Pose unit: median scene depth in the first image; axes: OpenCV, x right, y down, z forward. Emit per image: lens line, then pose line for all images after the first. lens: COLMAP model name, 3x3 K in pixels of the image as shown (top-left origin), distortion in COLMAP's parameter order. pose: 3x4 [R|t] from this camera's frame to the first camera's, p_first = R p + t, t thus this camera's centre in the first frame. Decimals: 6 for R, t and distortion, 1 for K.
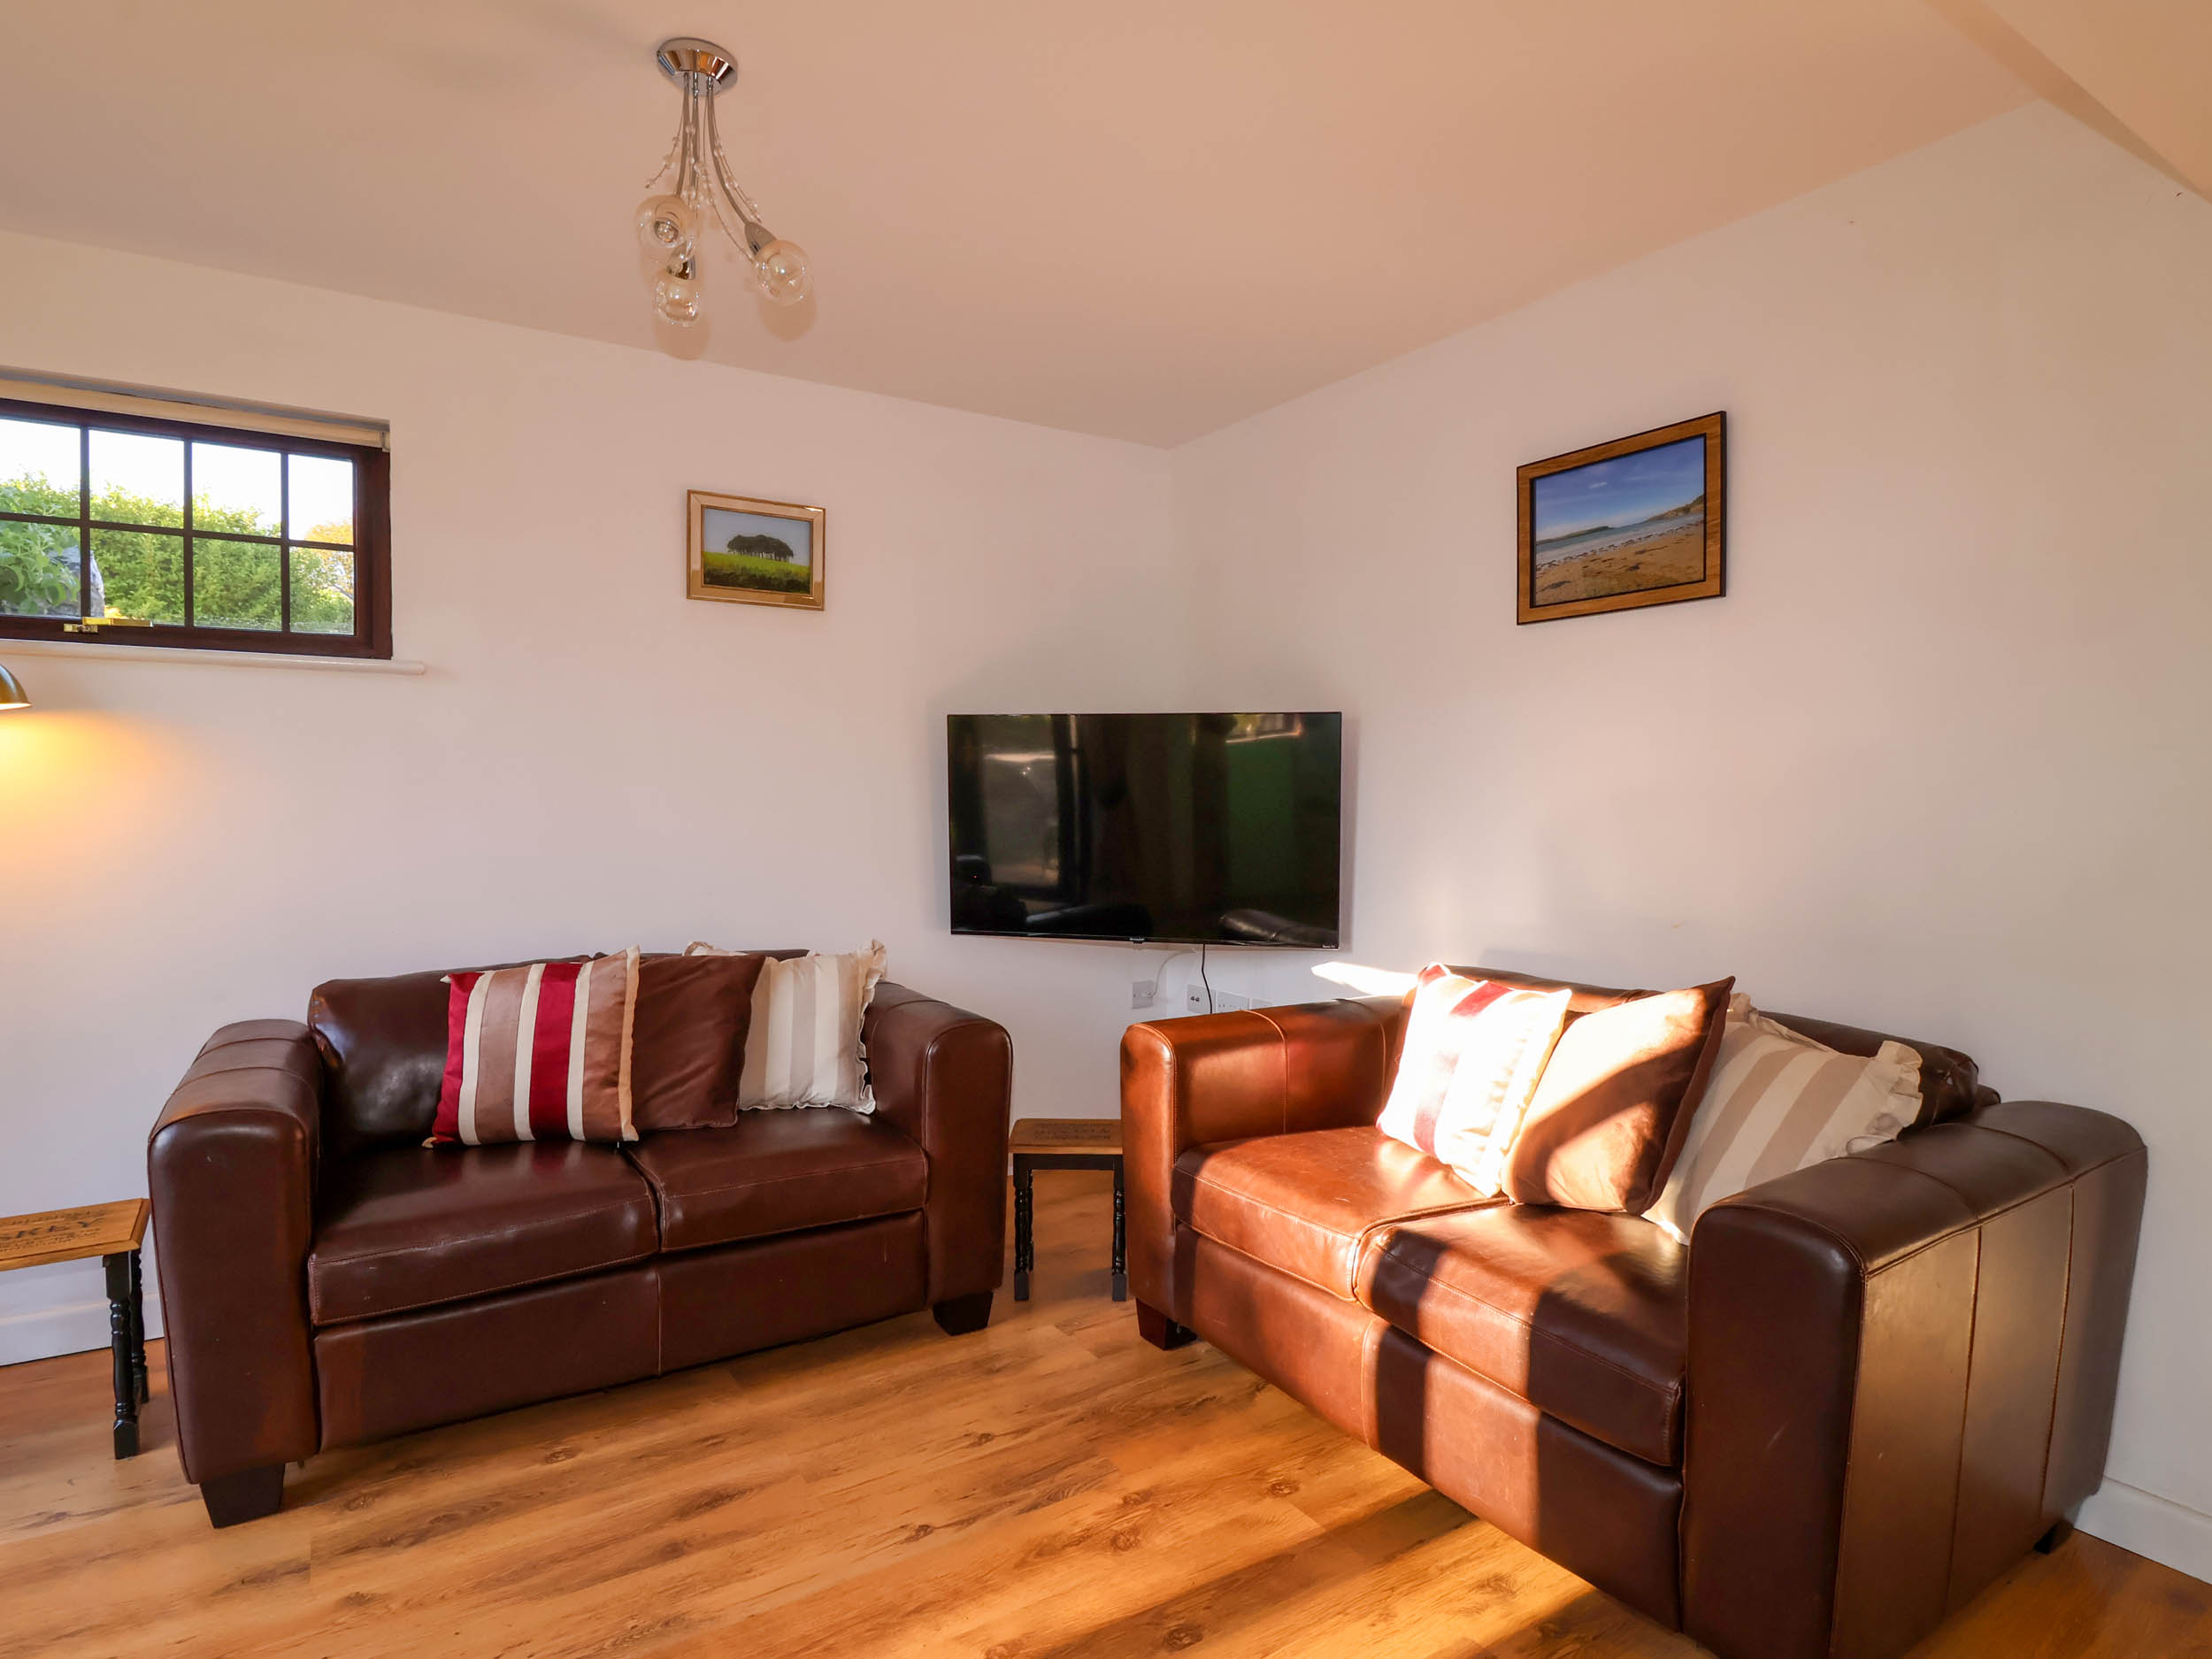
lens RADIAL K [[1188.0, 0, 1095.2], [0, 1188.0, 825.7], [0, 0, 1]] dist [0.001906, -0.015737]
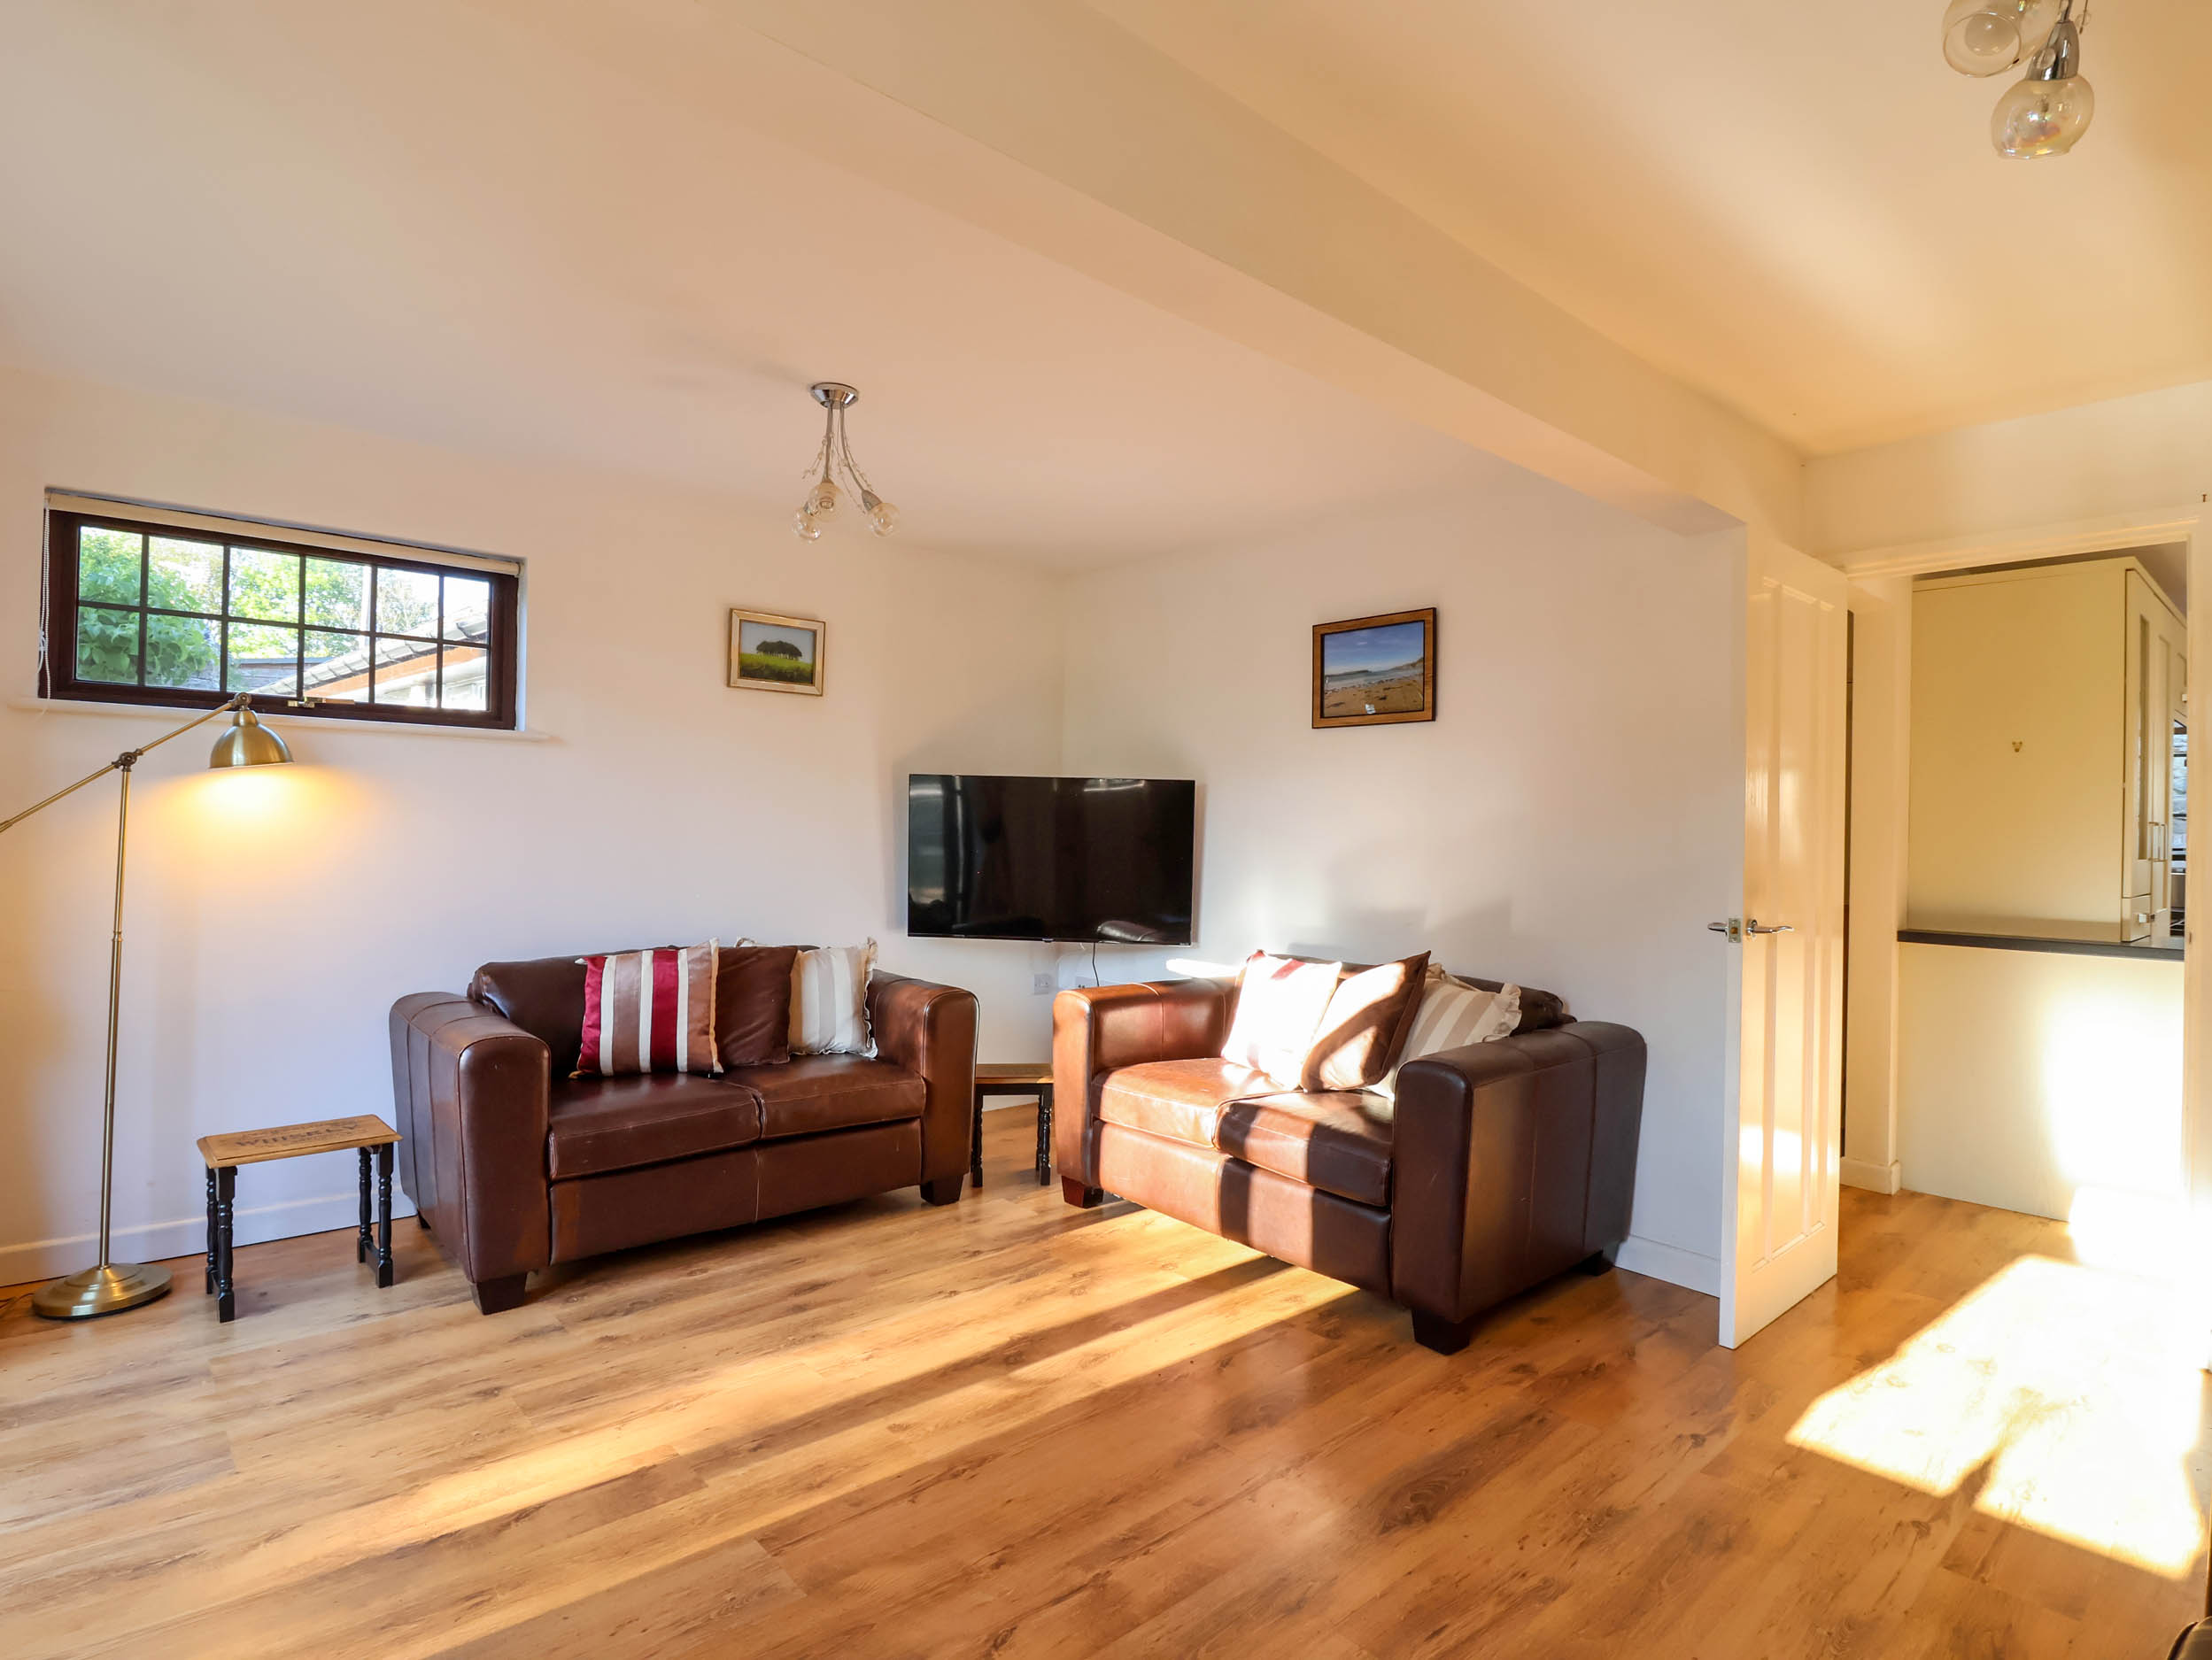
lens RADIAL K [[1153.0, 0, 1093.9], [0, 1153.0, 828.4], [0, 0, 1]] dist [0.001030, -0.015759]
pose [[0.988867, 0.015490, 0.147993, -0.153067], [-0.011991, 0.999628, -0.024509, -0.002385], [-0.148317, 0.022462, 0.988685, -0.461865]]
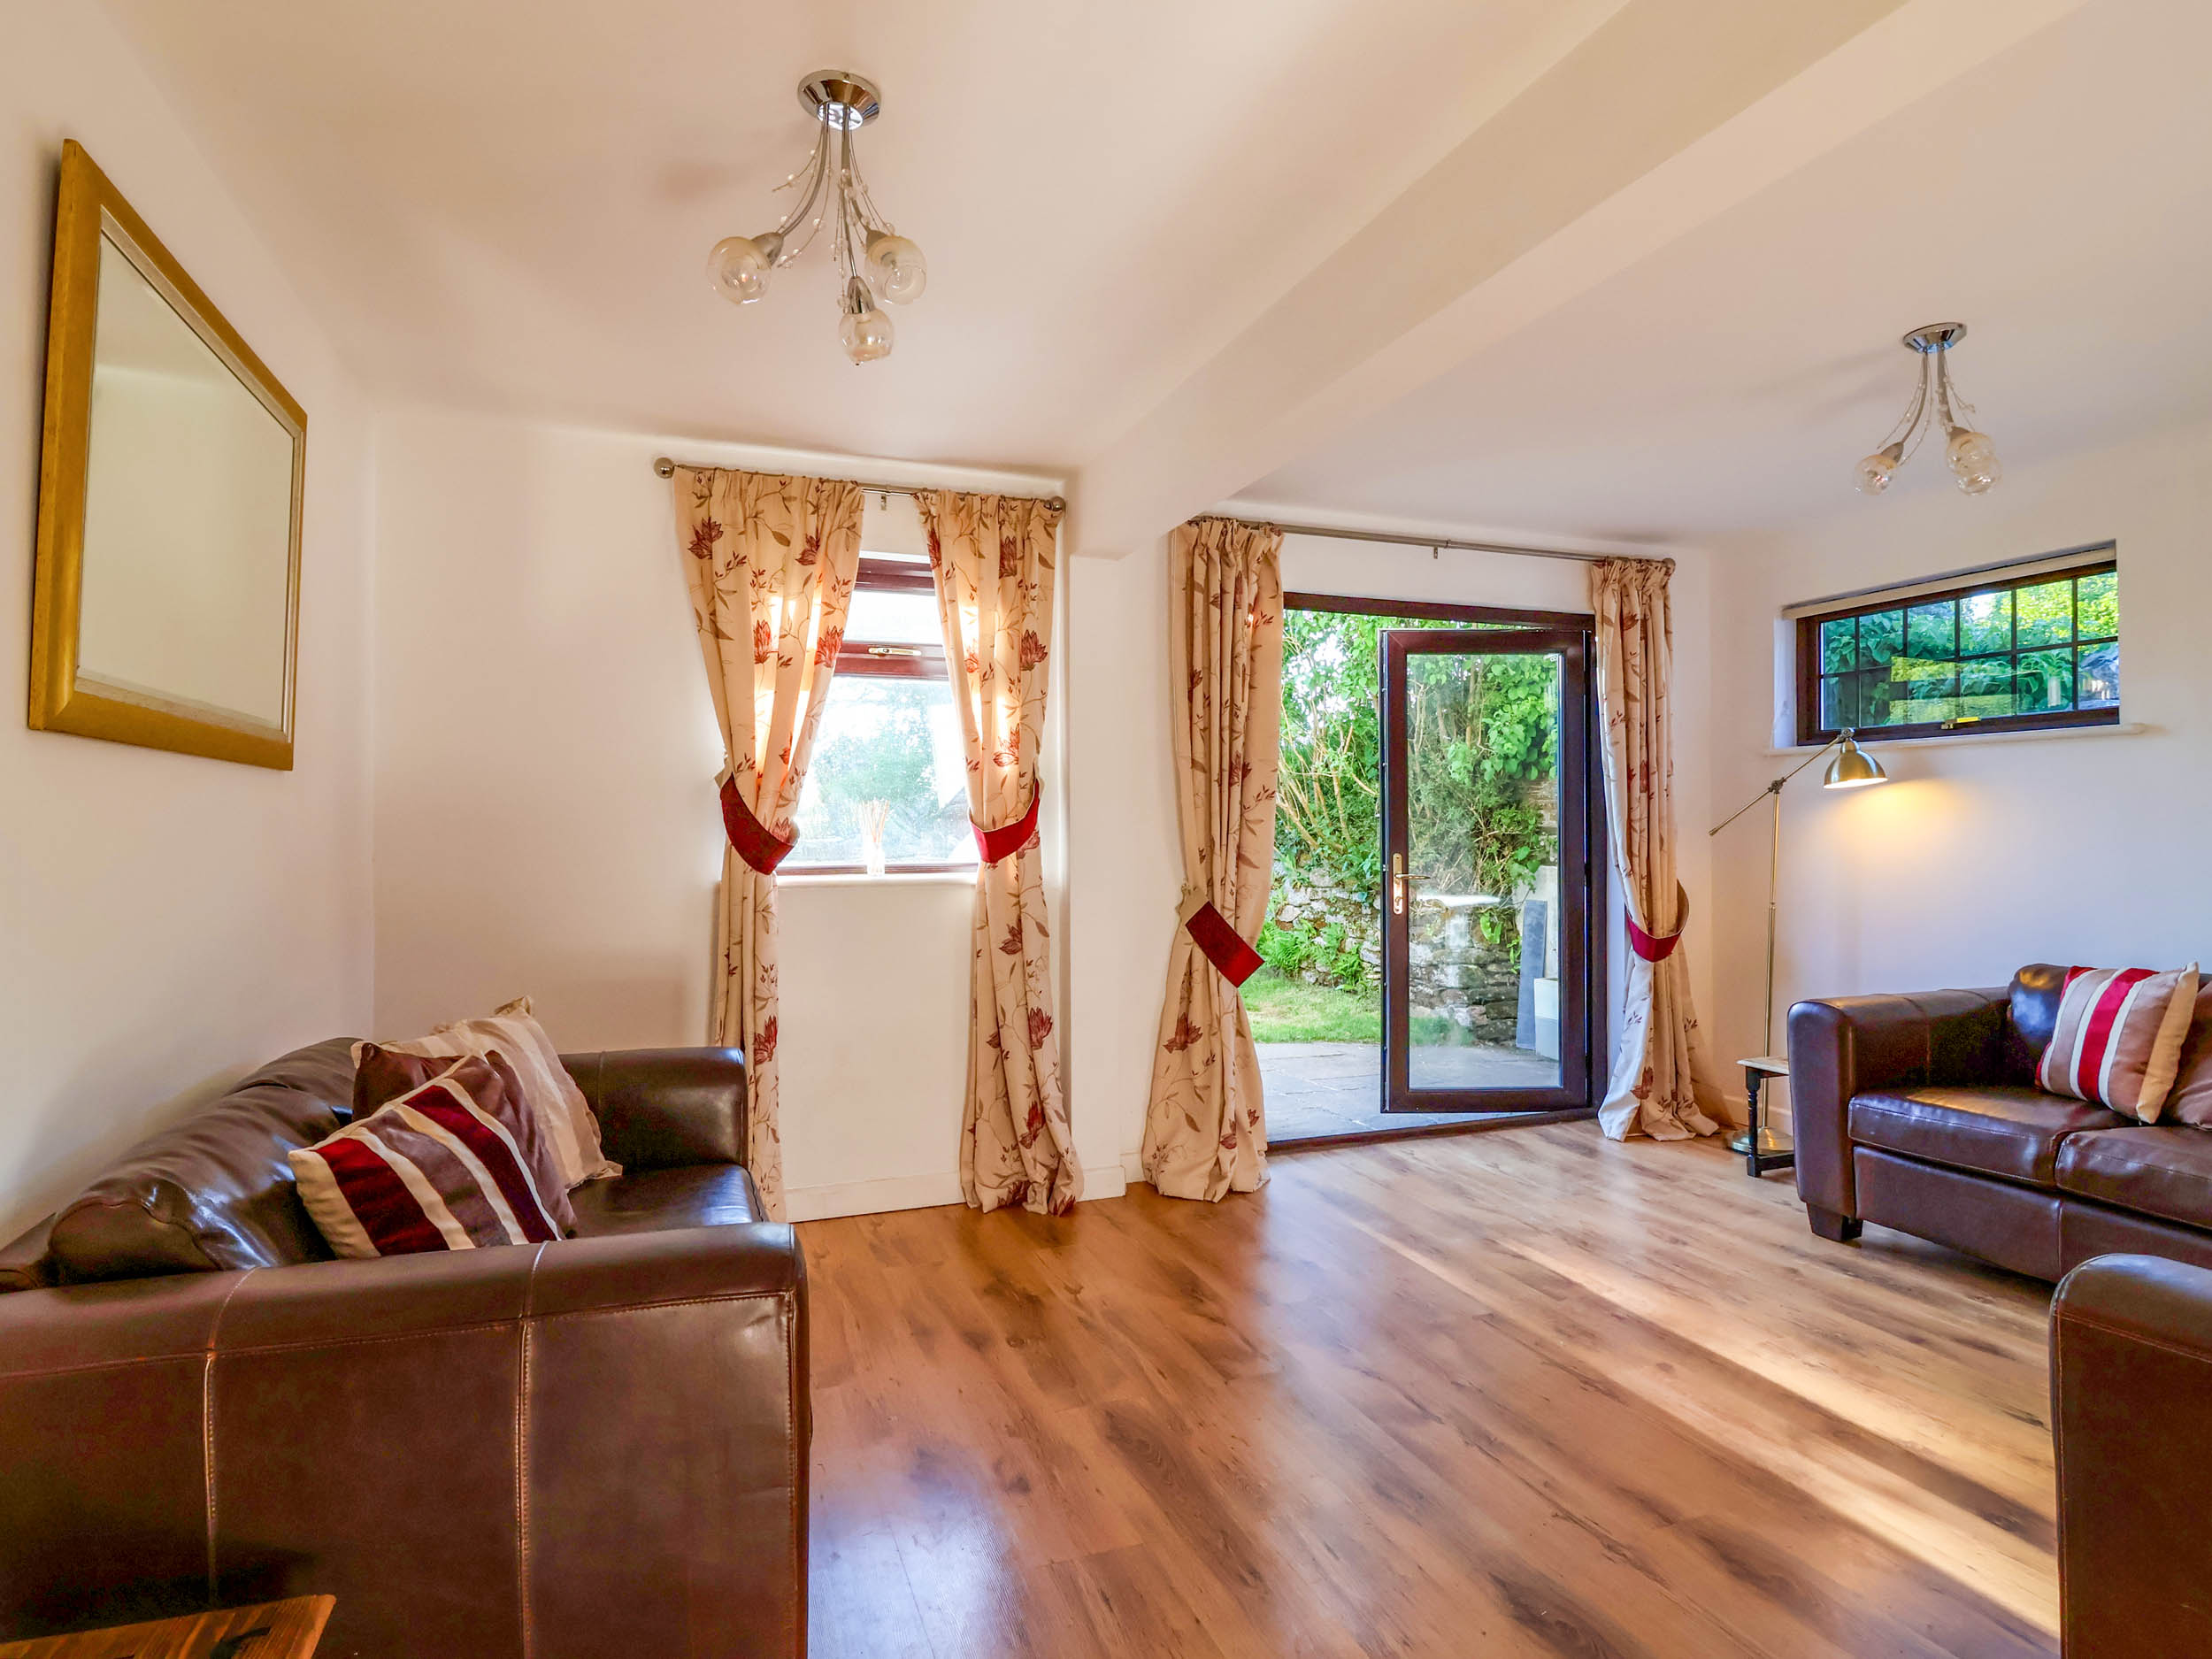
lens RADIAL K [[1173.9, 0, 1094.9], [0, 1173.9, 823.2], [0, 0, 1]] dist [0.000943, -0.014999]
pose [[-0.218504, -0.008246, -0.975801, 0.976051], [-0.023682, 0.999715, -0.003145, -0.003275], [0.975549, 0.022422, -0.218637, 0.228474]]
